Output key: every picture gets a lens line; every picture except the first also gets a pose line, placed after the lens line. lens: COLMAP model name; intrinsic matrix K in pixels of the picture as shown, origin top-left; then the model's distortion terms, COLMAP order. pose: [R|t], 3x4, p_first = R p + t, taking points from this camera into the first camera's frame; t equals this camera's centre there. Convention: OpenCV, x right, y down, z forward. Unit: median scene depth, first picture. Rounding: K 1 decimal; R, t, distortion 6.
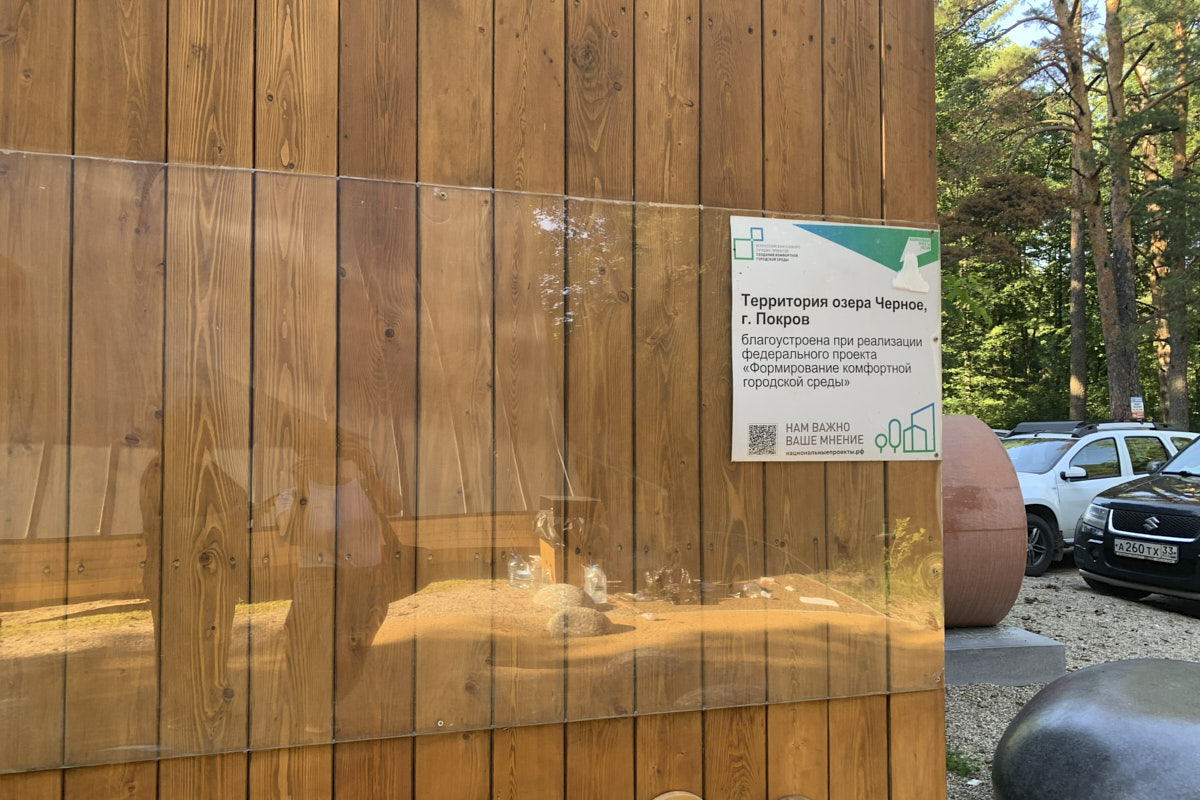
lens RADIAL K [[924.4, 0, 600.5], [0, 924.4, 402.1], [0, 0, 1]] dist [0.041806, -0.008206]
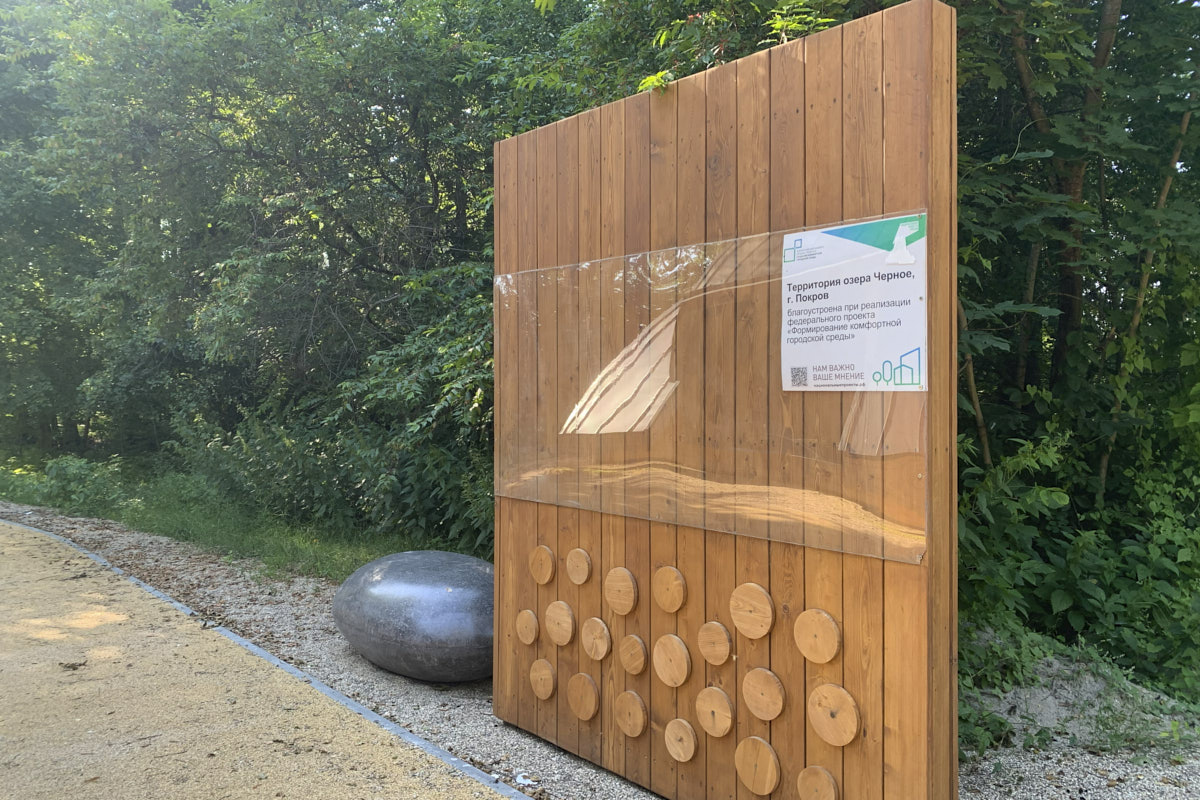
lens RADIAL K [[924.4, 0, 600.5], [0, 924.4, 395.5], [0, 0, 1]] dist [0.041806, -0.008206]
pose [[0.405215, 0.007267, -0.914192, 1.439684], [0.024864, 0.999511, 0.018967, 0.034030], [0.913883, -0.030416, 0.404837, 0.064427]]
